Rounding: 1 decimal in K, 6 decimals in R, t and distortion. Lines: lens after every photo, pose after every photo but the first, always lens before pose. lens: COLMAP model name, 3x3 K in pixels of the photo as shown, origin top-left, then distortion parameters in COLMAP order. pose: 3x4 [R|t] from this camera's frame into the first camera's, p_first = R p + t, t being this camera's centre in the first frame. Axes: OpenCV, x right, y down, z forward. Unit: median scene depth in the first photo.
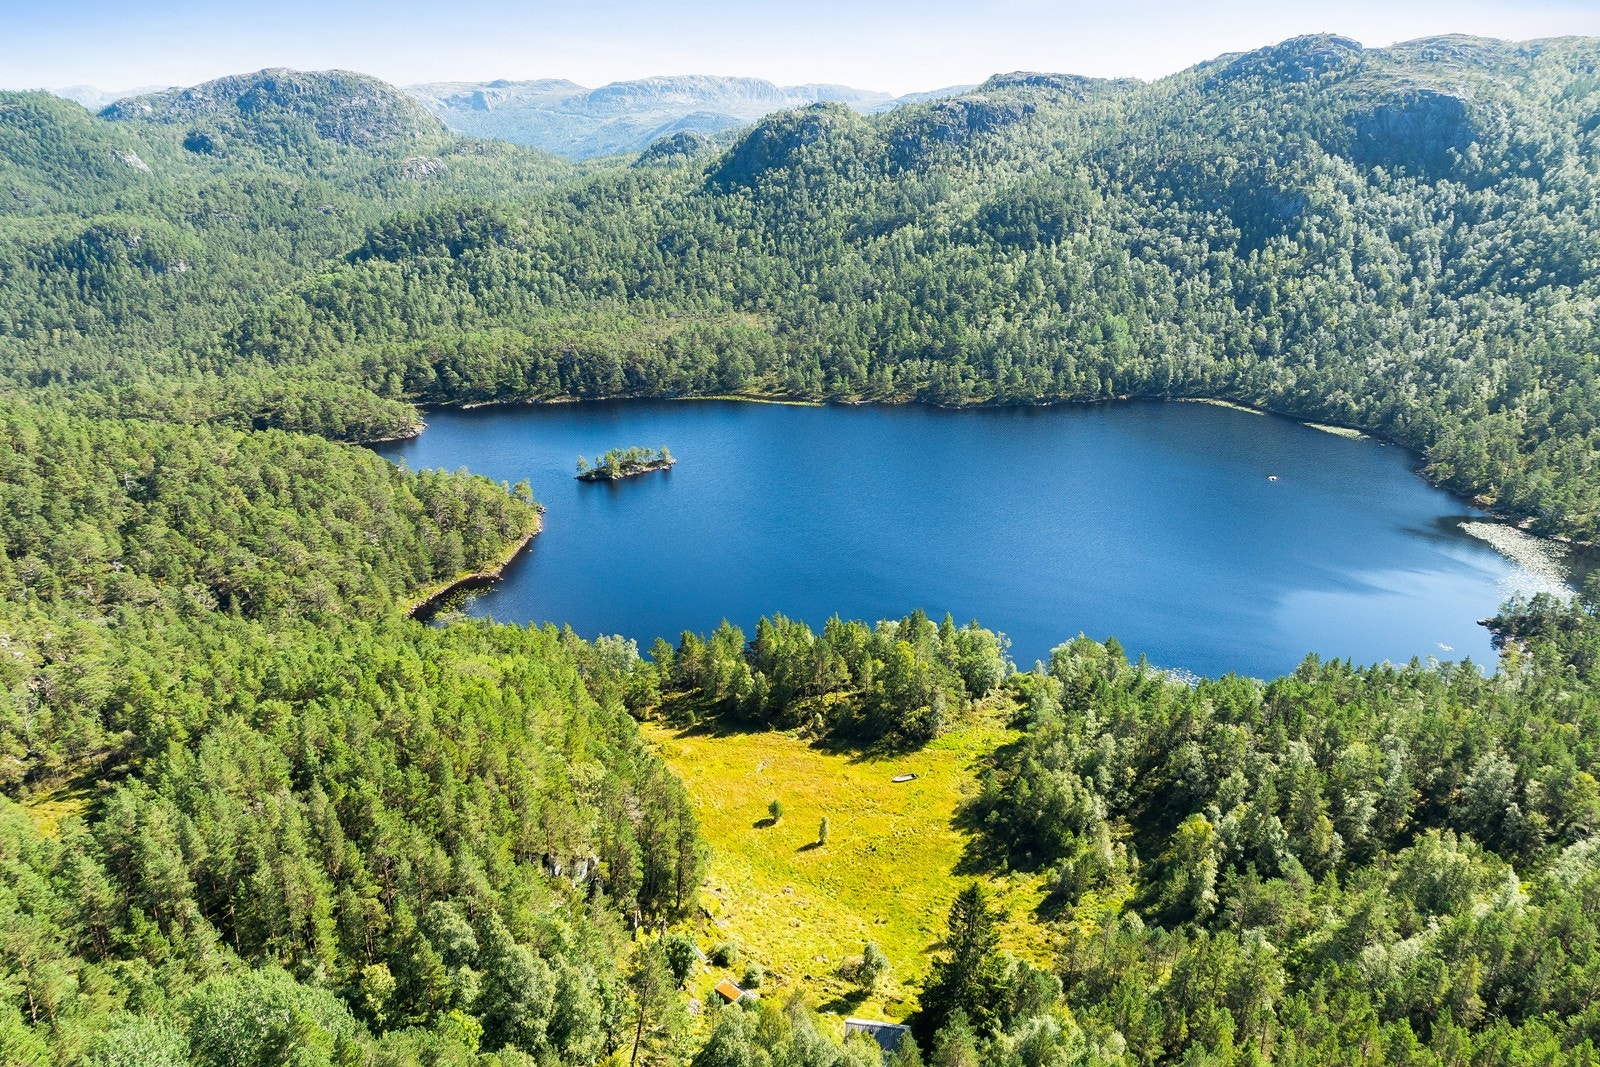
lens RADIAL K [[1129.4, 0, 800.4], [0, 1129.4, 479.2], [0, 0, 1]] dist [-0.017781, -0.005203]
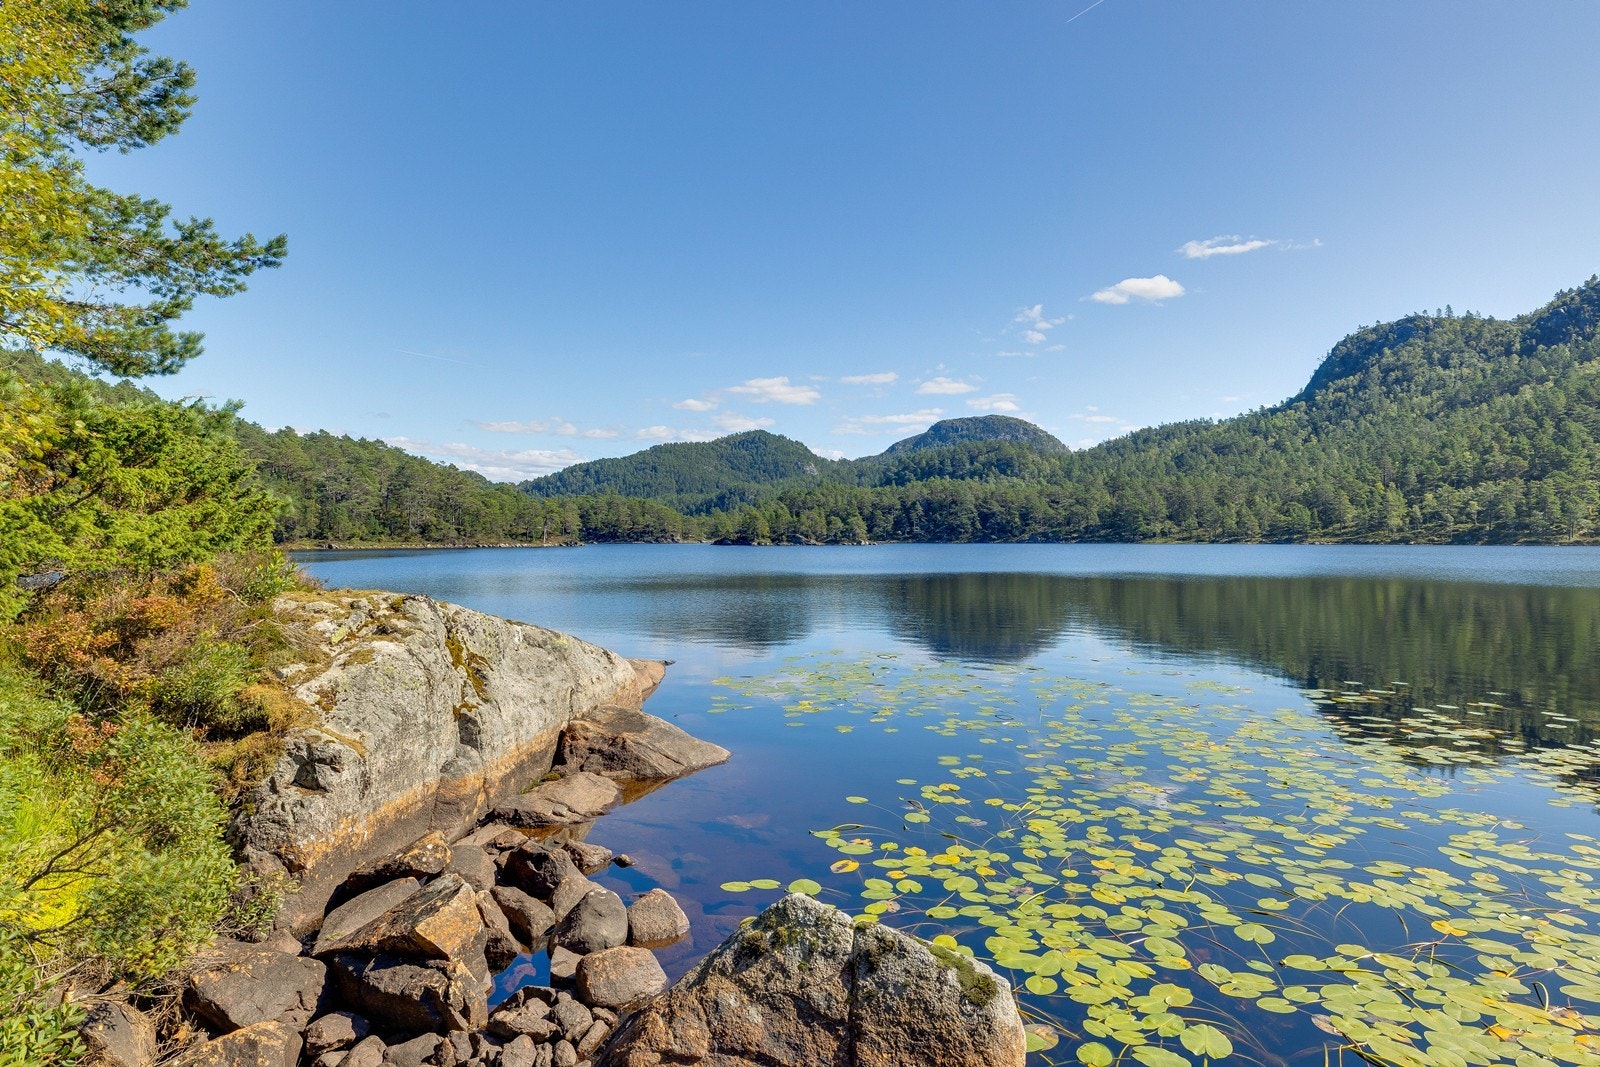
lens RADIAL K [[899.1, 0, 800.0], [0, 899.1, 533.5], [0, 0, 1]] dist [0.061142, -0.028592]
pose [[0.775222, -0.016233, -0.631481, 0.132126], [-0.171265, 0.956826, -0.234846, 0.079015], [0.608029, 0.290208, 0.738972, 0.450478]]
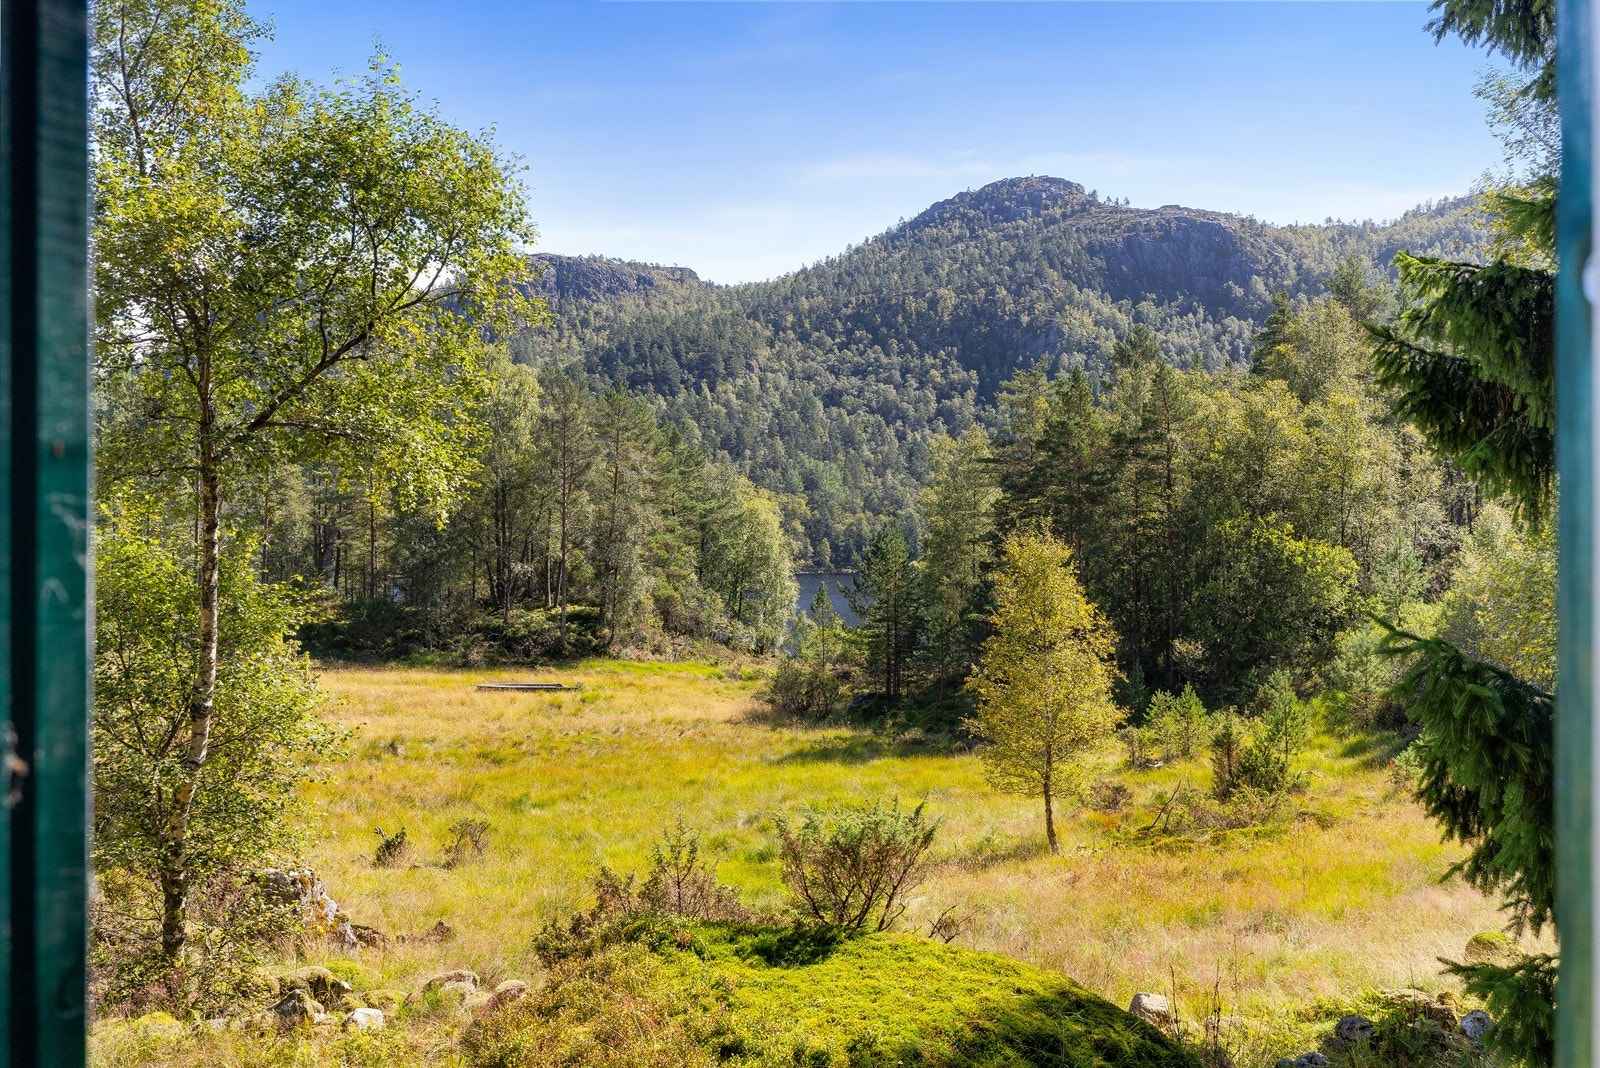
lens RADIAL K [[1555.6, 0, 799.8], [0, 1555.6, 525.9], [0, 0, 1]] dist [0.003520, -0.008741]
pose [[0.954698, -0.012424, 0.297316, 0.016711], [0.096575, 0.957984, -0.270076, 0.120202], [-0.281469, 0.286554, 0.915785, 0.238820]]
